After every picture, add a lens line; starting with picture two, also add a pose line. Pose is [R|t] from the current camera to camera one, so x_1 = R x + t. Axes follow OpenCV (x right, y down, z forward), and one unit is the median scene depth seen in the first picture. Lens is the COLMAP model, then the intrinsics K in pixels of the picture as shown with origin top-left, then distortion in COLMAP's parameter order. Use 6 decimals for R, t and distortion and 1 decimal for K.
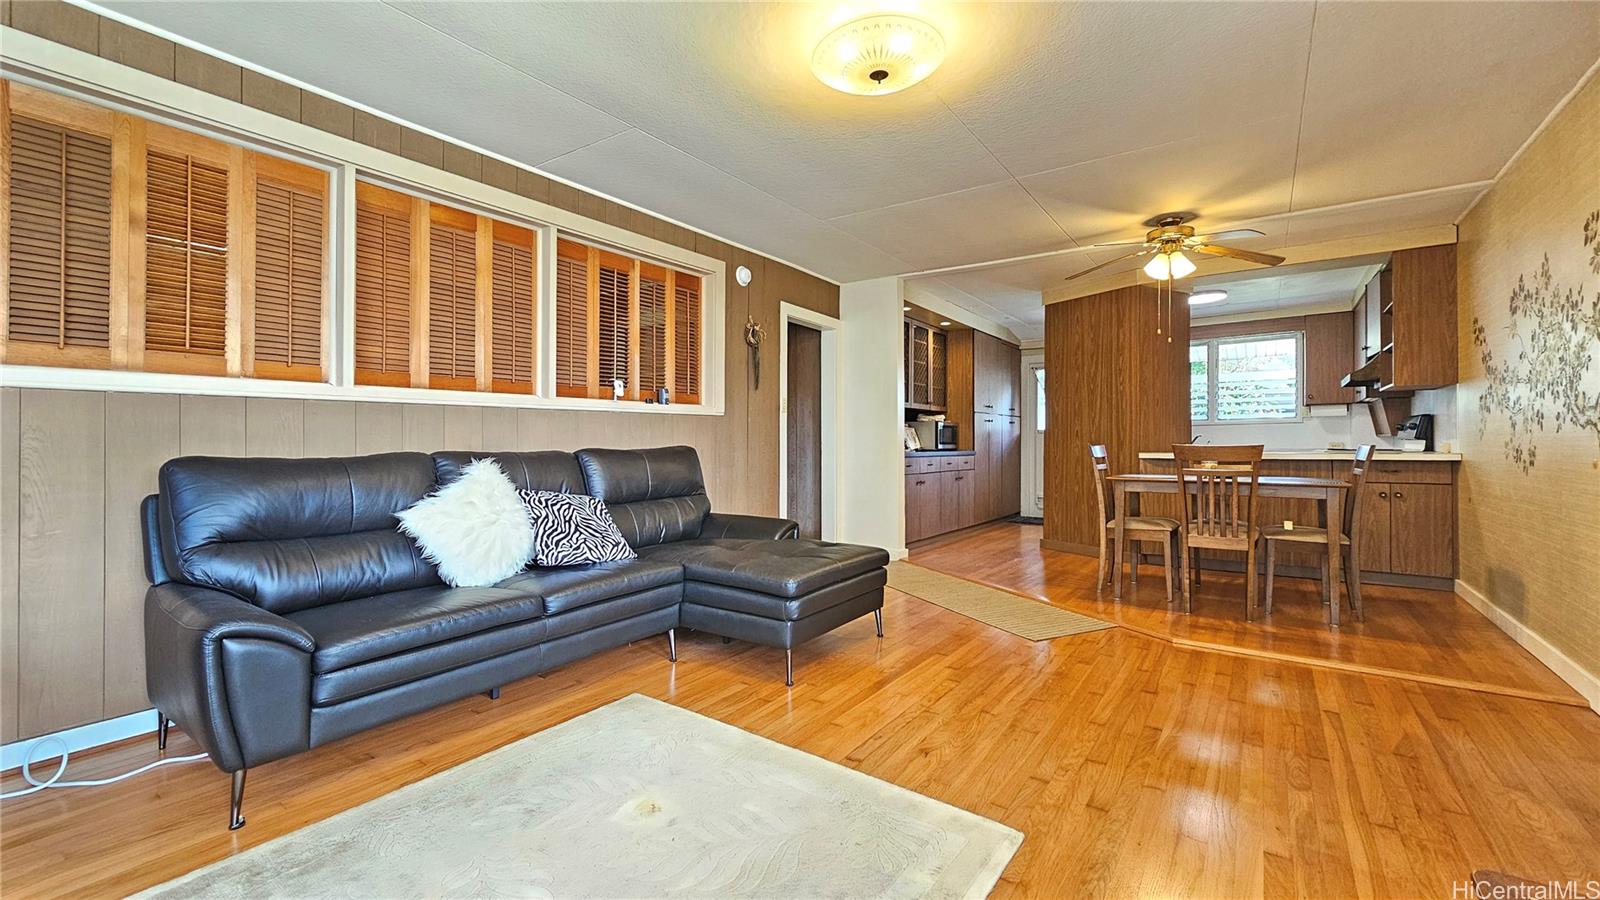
lens RADIAL K [[662.9, 0, 816.2], [0, 662.9, 452.5], [0, 0, 1]] dist [-0.009095, 0.000569]
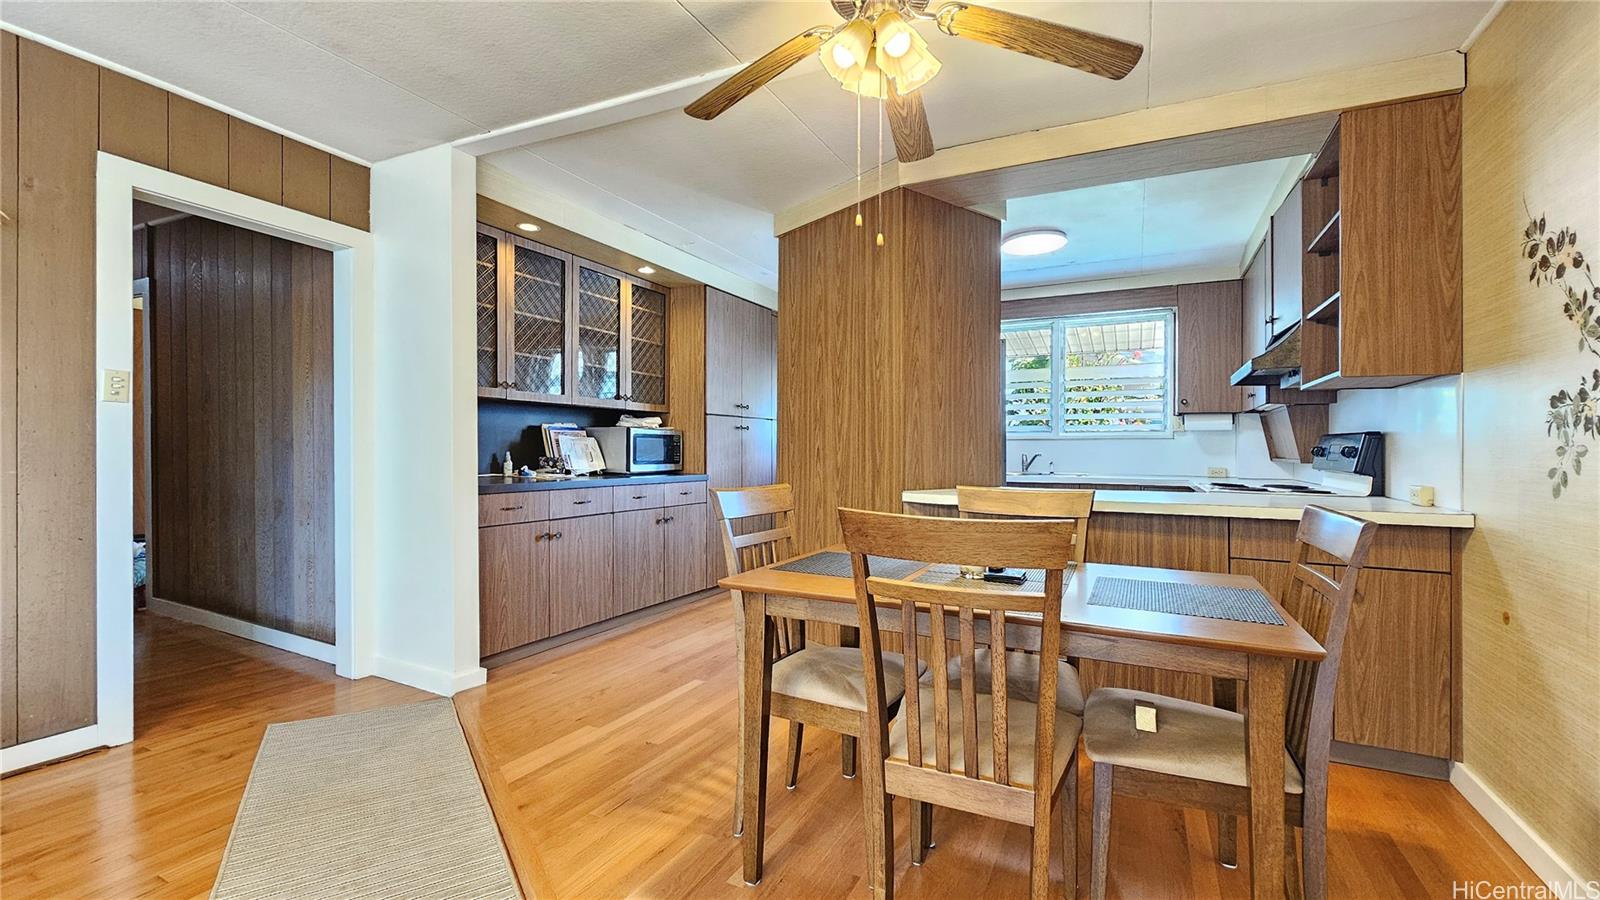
lens RADIAL K [[662.9, 0, 812.2], [0, 662.9, 447.2], [0, 0, 1]] dist [-0.009095, 0.000569]
pose [[0.990199, 0.015162, 0.138838, 0.320488], [-0.013224, 0.999802, -0.014874, -0.026061], [-0.139036, 0.012892, 0.990203, 0.441474]]
